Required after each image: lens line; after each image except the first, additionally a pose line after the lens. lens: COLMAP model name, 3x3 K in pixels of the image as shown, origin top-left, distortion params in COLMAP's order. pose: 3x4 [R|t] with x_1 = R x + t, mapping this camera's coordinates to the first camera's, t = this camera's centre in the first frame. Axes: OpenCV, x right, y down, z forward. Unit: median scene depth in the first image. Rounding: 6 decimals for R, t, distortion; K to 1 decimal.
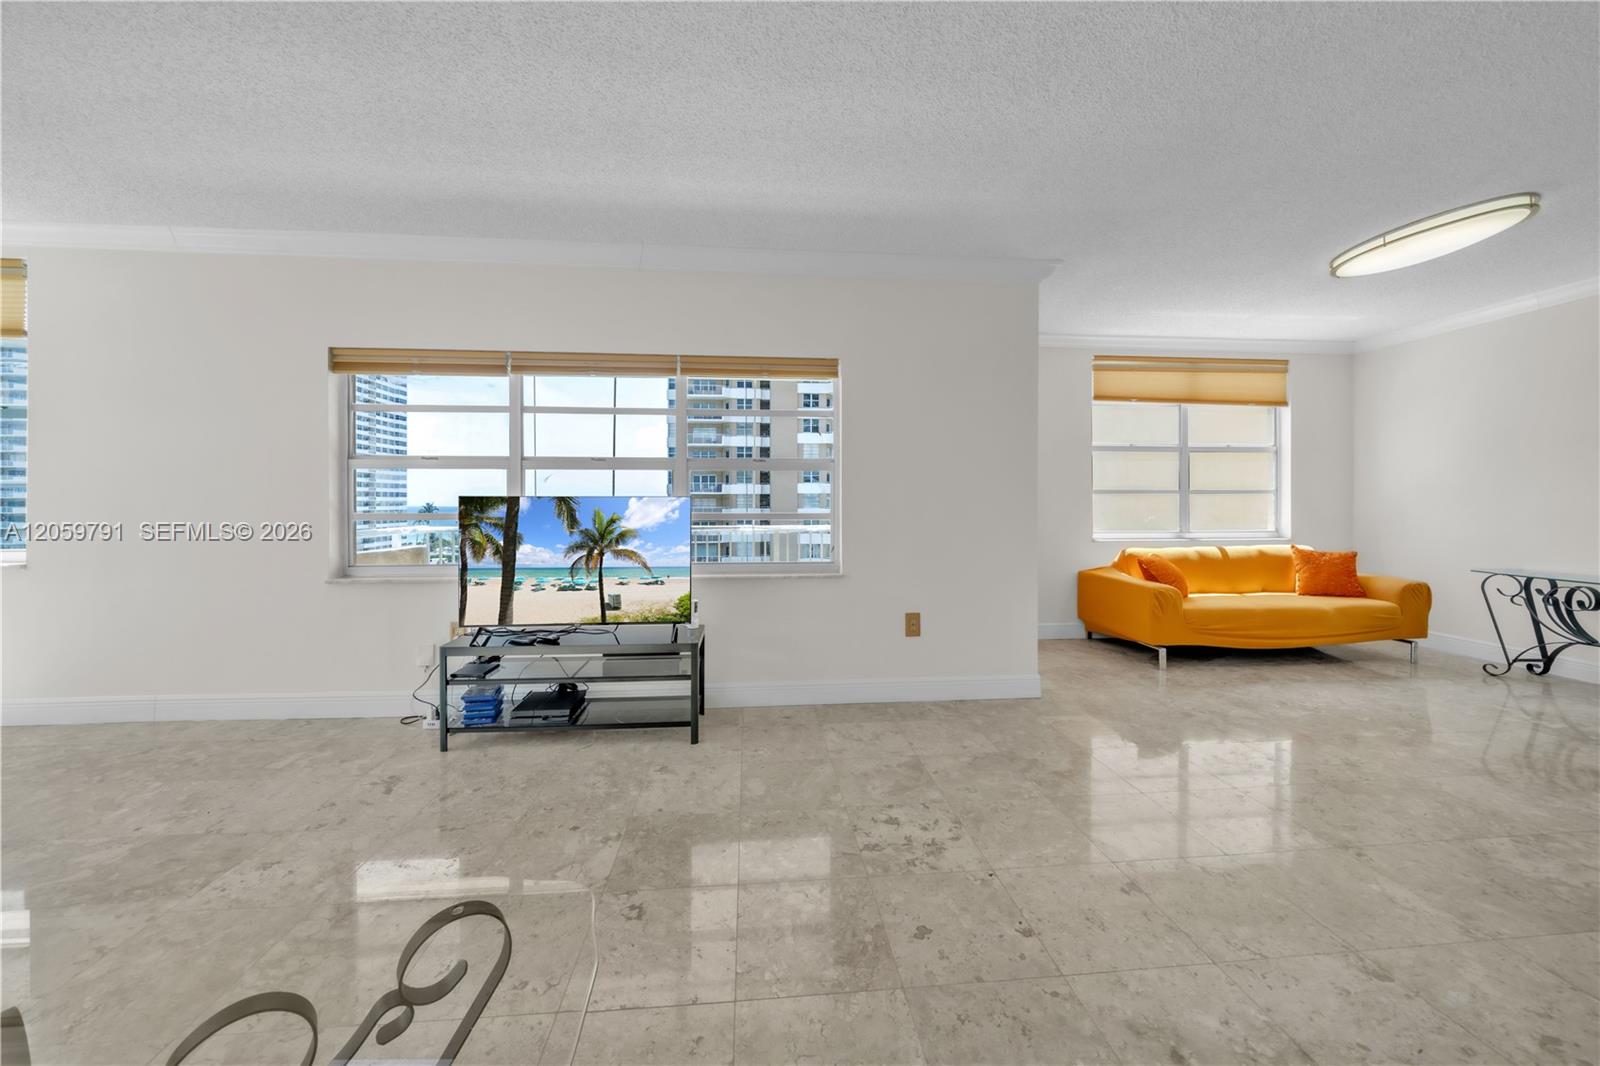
lens RADIAL K [[554.1, 0, 805.7], [0, 554.1, 508.0], [0, 0, 1]] dist [-0.007171, 0.000442]
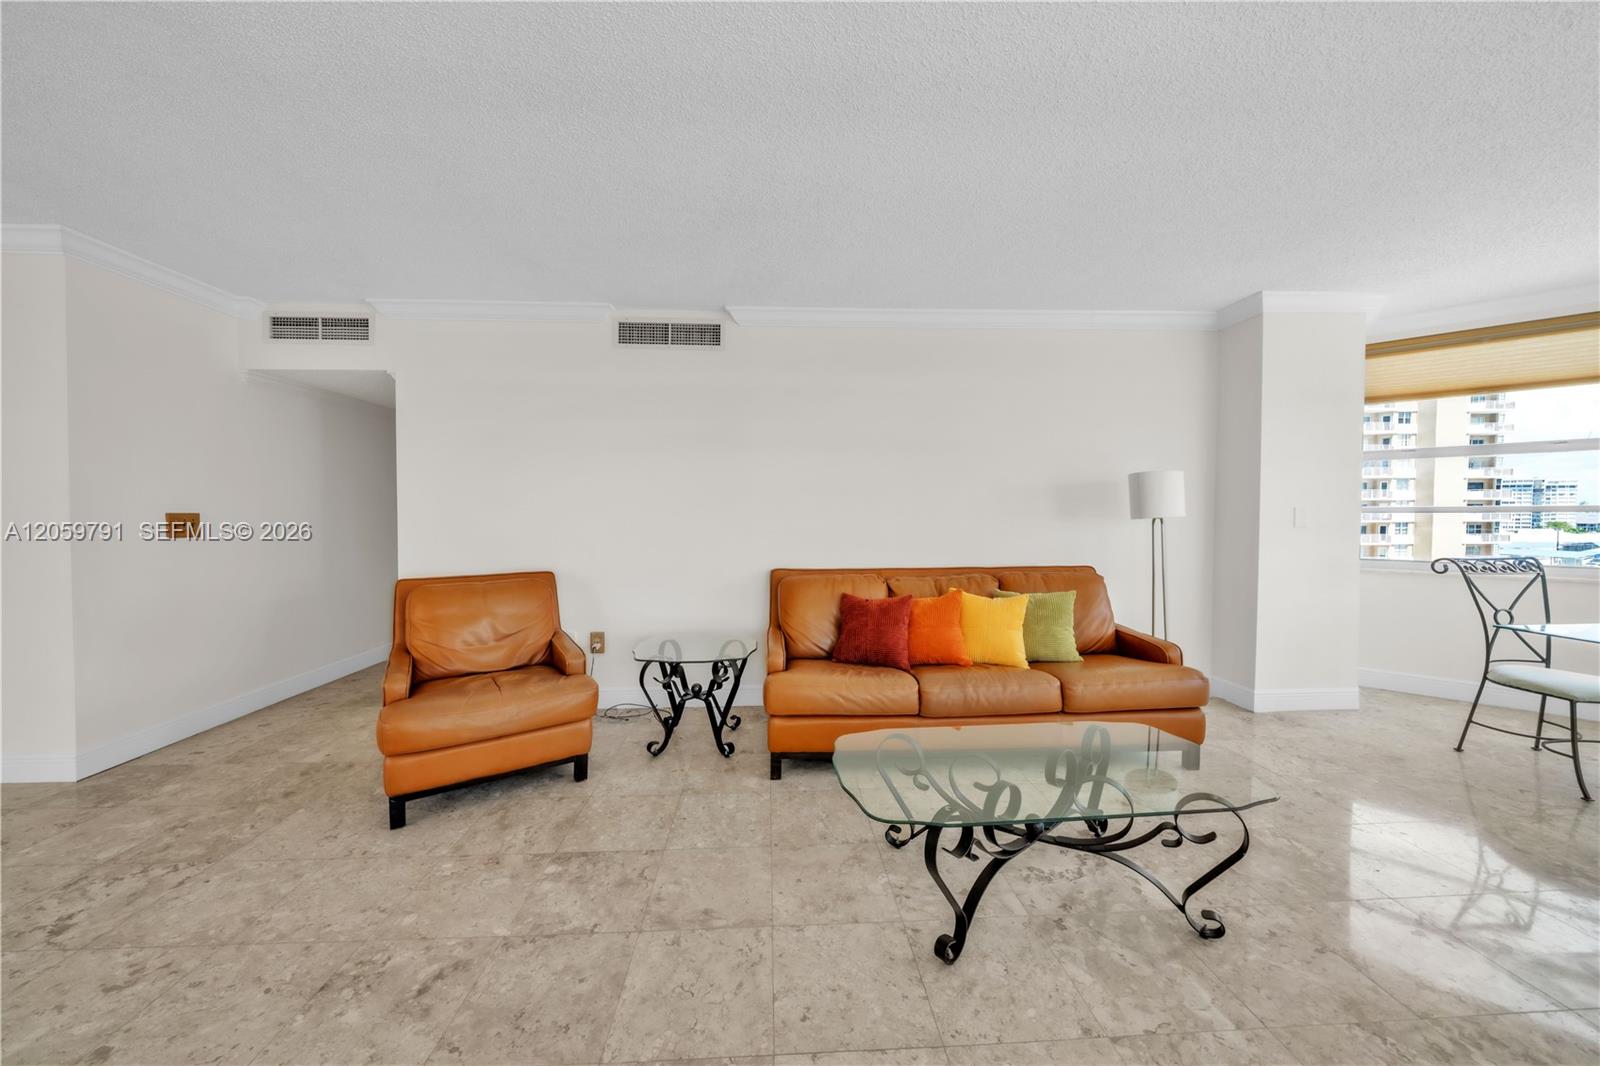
lens RADIAL K [[556.4, 0, 797.7], [0, 556.4, 518.6], [0, 0, 1]] dist [-0.008339, 0.001226]
pose [[-0.999103, 0.003147, 0.042232, -0.063136], [0.003890, 0.999839, 0.017534, -0.027479], [-0.042170, 0.017682, -0.998954, 0.577777]]
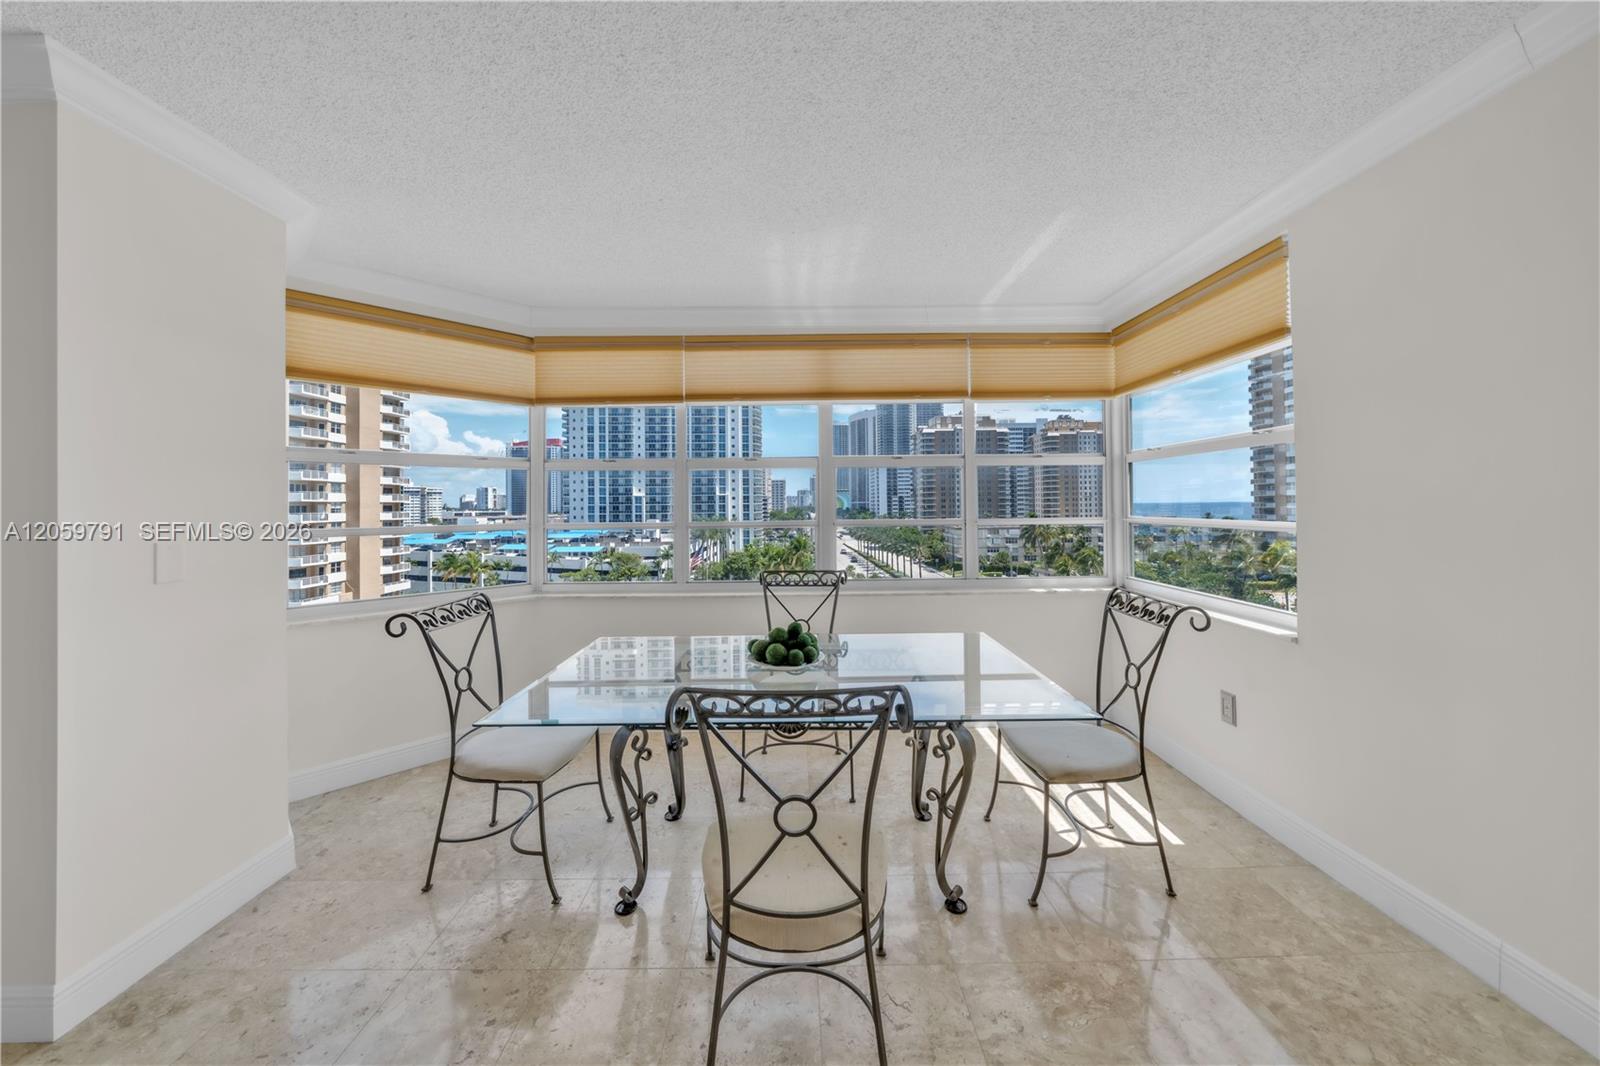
lens RADIAL K [[556.4, 0, 793.4], [0, 556.4, 512.0], [0, 0, 1]] dist [-0.008339, 0.001226]
pose [[-0.091334, 0.014551, -0.995714, -0.392640], [0.006128, 0.999883, 0.014049, -0.052434], [0.995801, -0.004819, -0.091413, 0.243894]]
